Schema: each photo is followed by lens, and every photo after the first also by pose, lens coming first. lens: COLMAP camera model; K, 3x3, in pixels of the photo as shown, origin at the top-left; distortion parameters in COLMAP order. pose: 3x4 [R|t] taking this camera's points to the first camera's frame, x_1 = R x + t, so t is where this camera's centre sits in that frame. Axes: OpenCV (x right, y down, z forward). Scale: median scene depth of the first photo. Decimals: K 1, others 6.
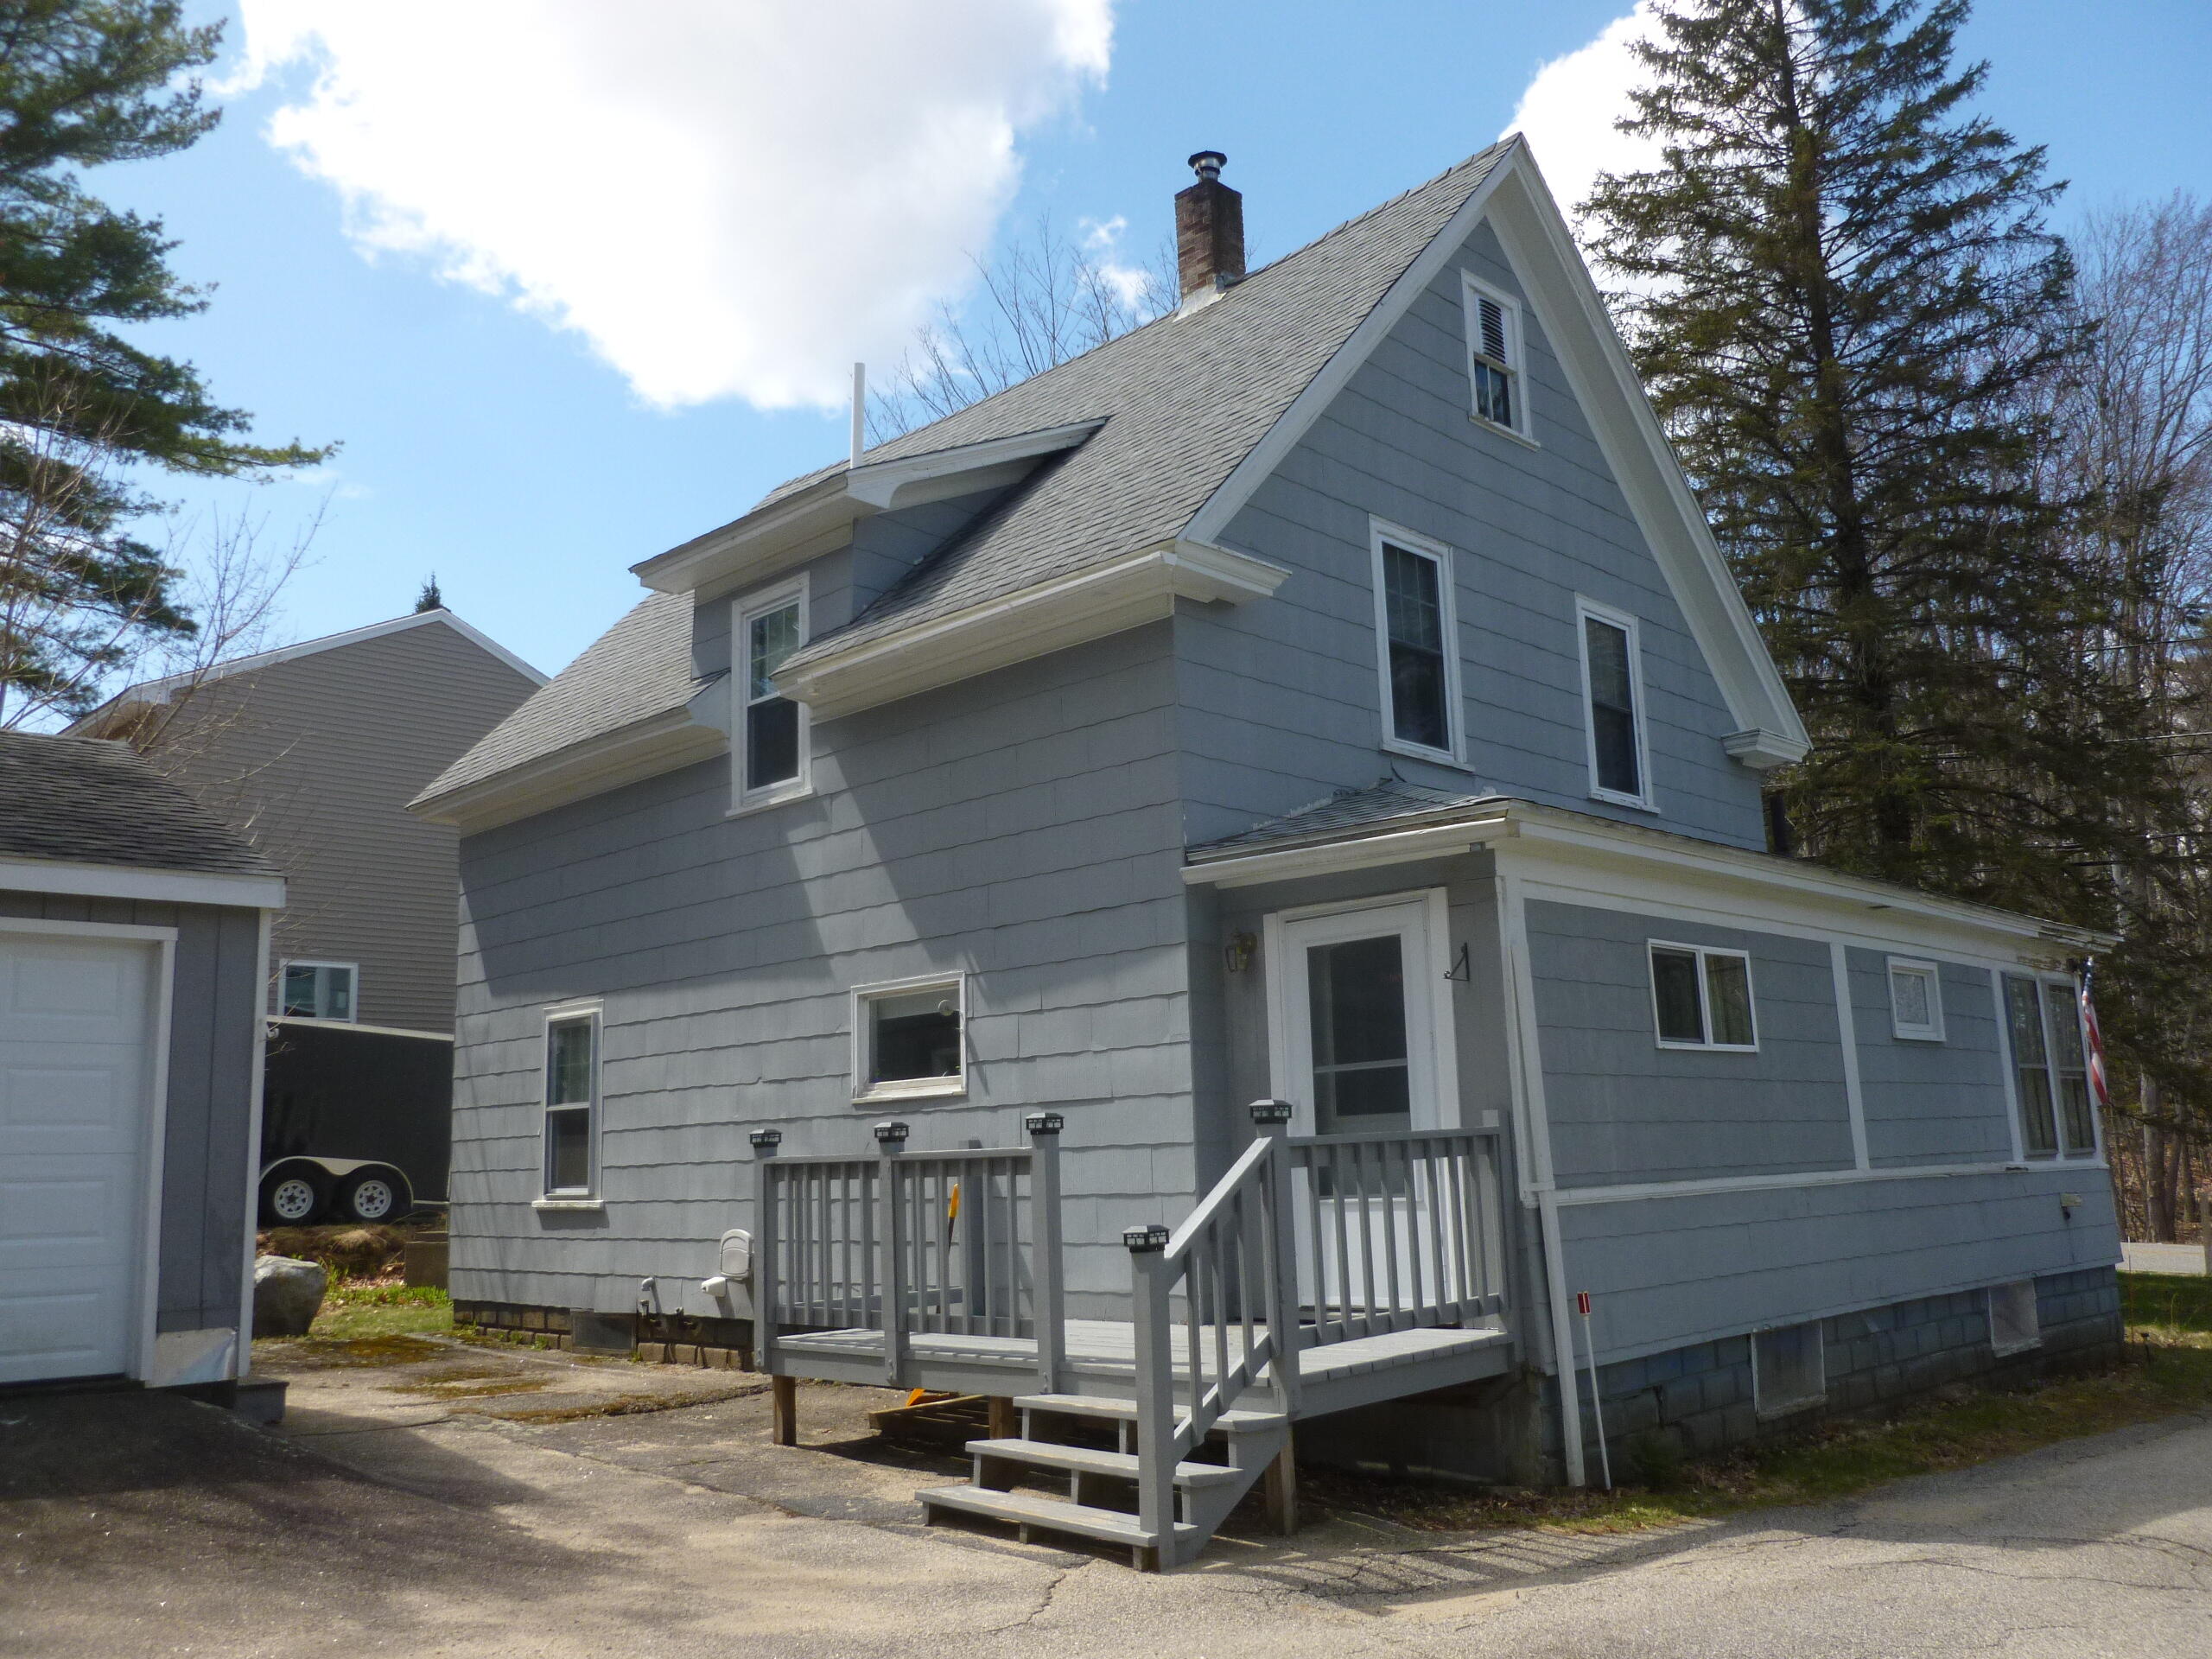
lens RADIAL K [[1839.5, 0, 1106.0], [0, 1839.5, 829.5], [0, 0, 1]] dist [-0.041873, -0.013233]
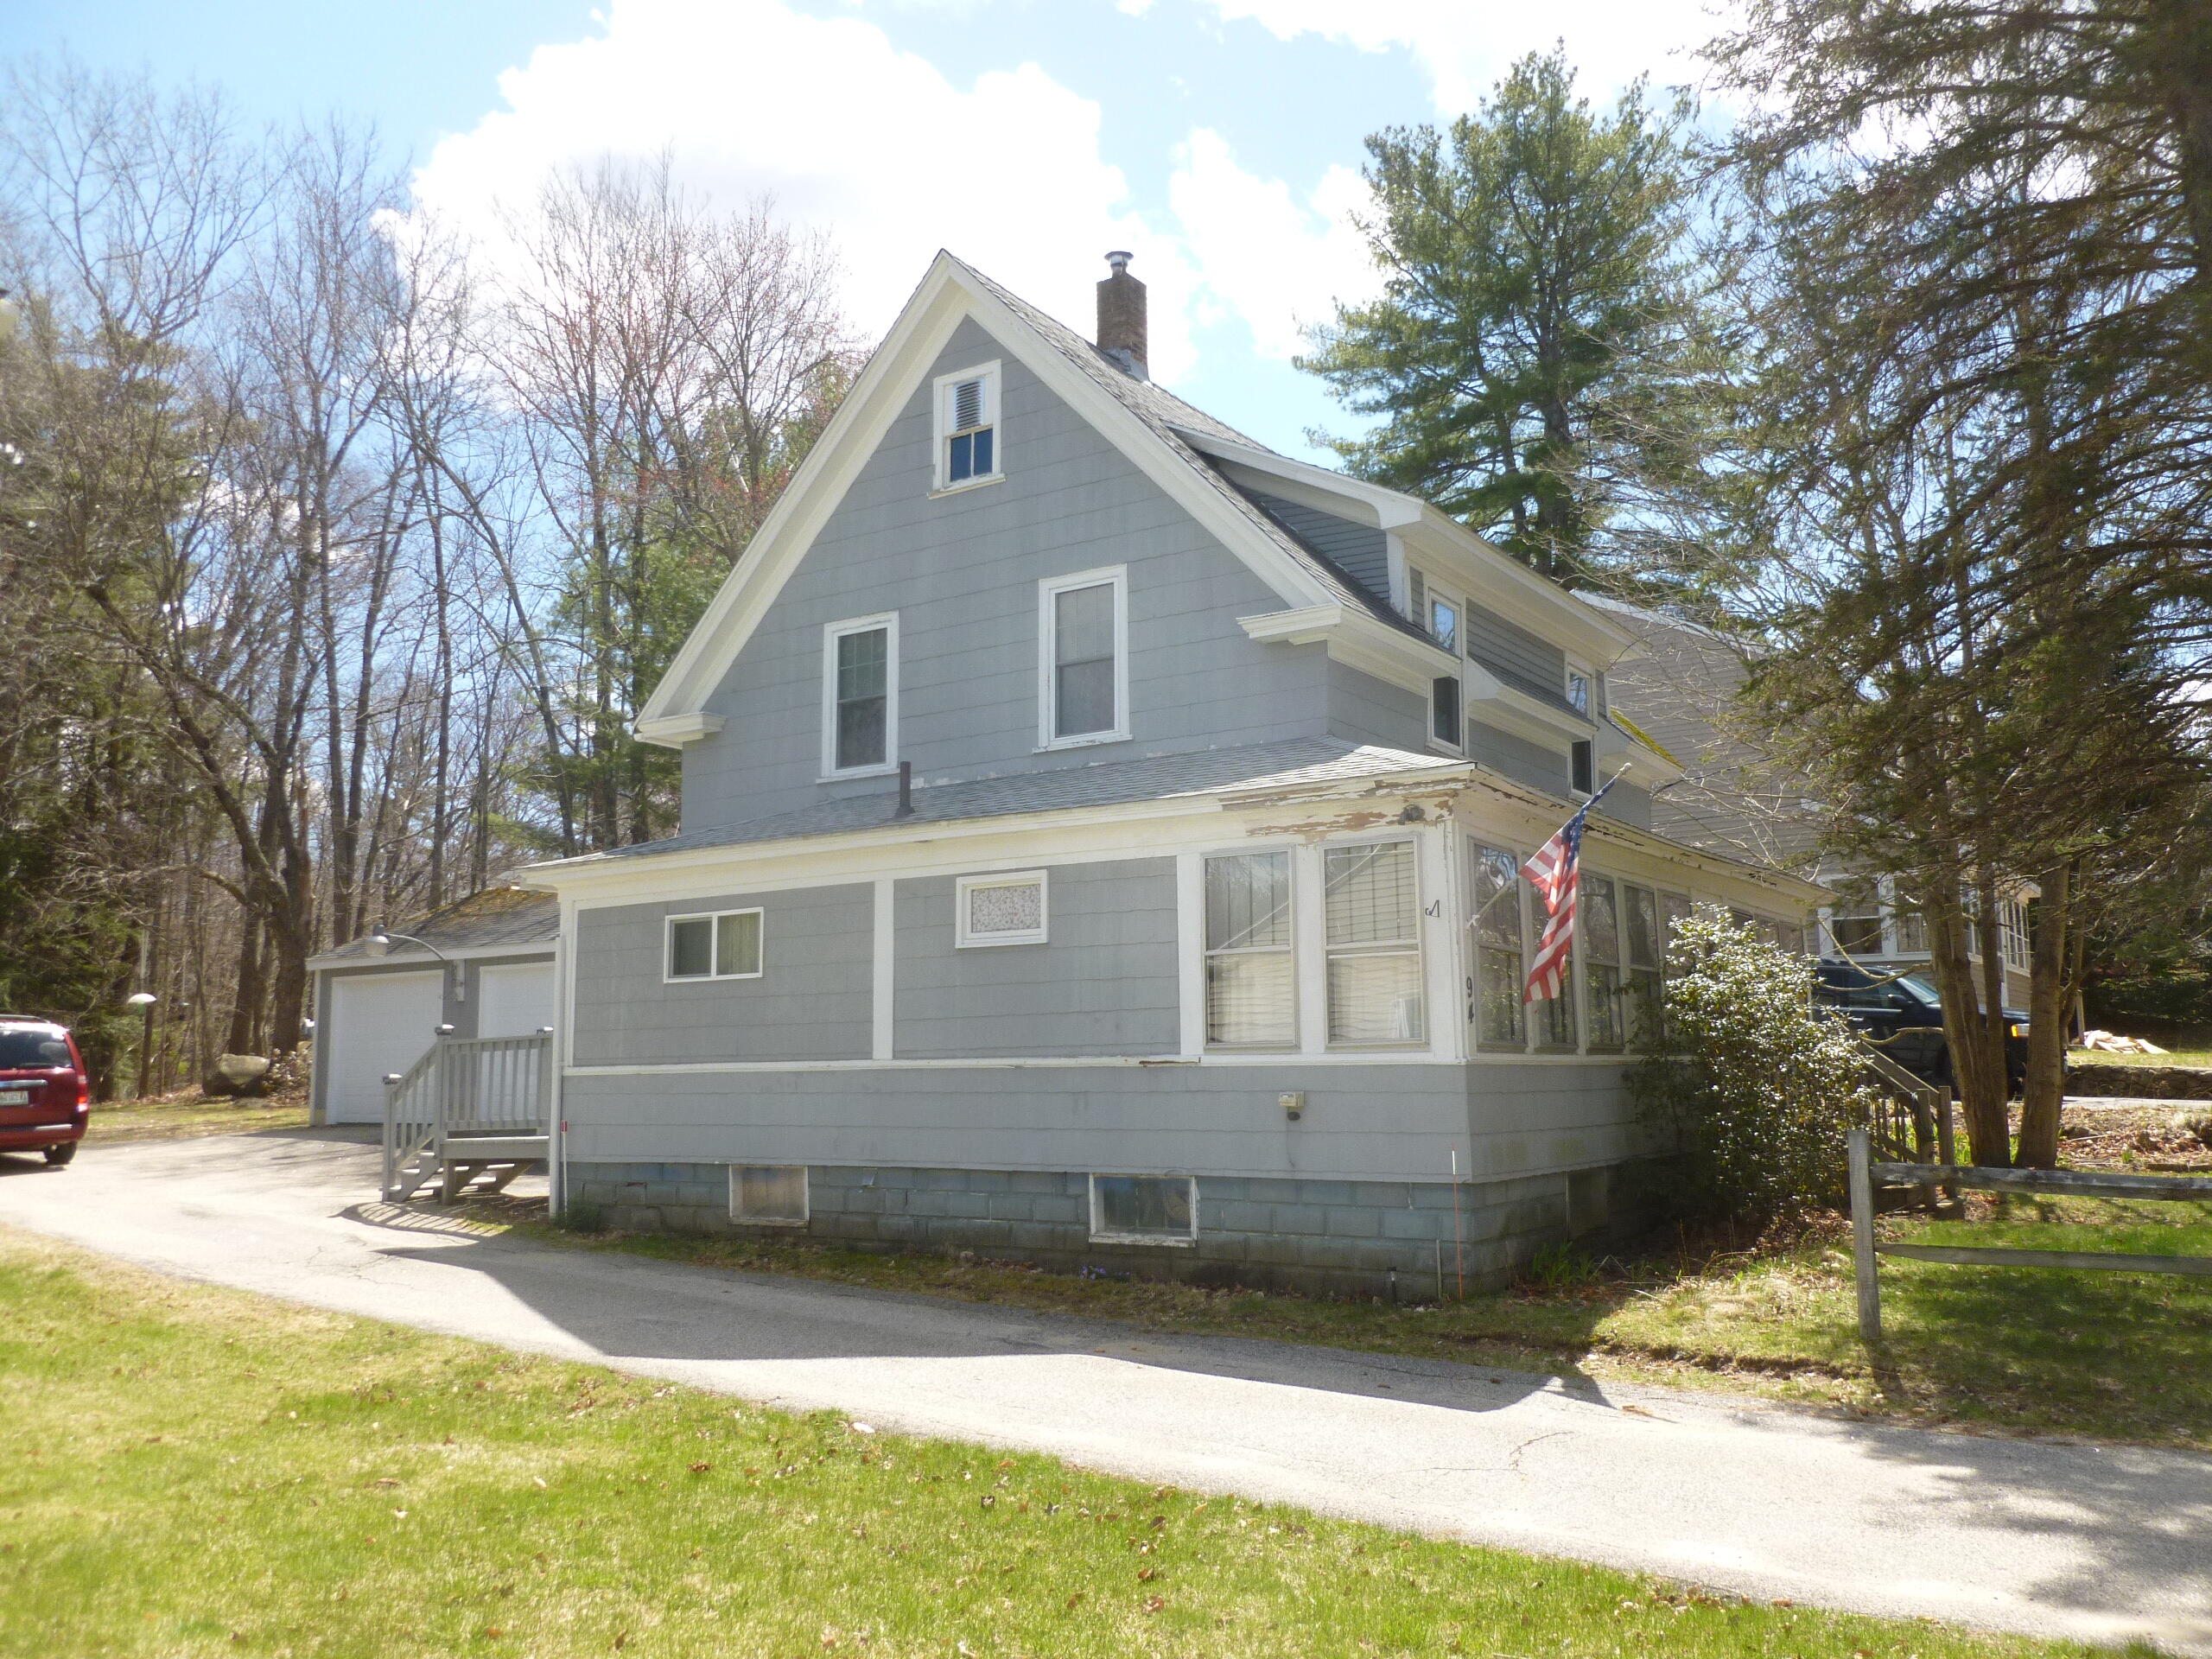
lens RADIAL K [[1839.5, 0, 1106.0], [0, 1839.5, 829.5], [0, 0, 1]] dist [-0.041873, -0.013233]
pose [[0.179074, -0.106005, -0.978108, 1.642863], [0.184158, 0.980218, -0.072517, 0.145825], [0.966446, -0.167141, 0.195054, 0.897789]]
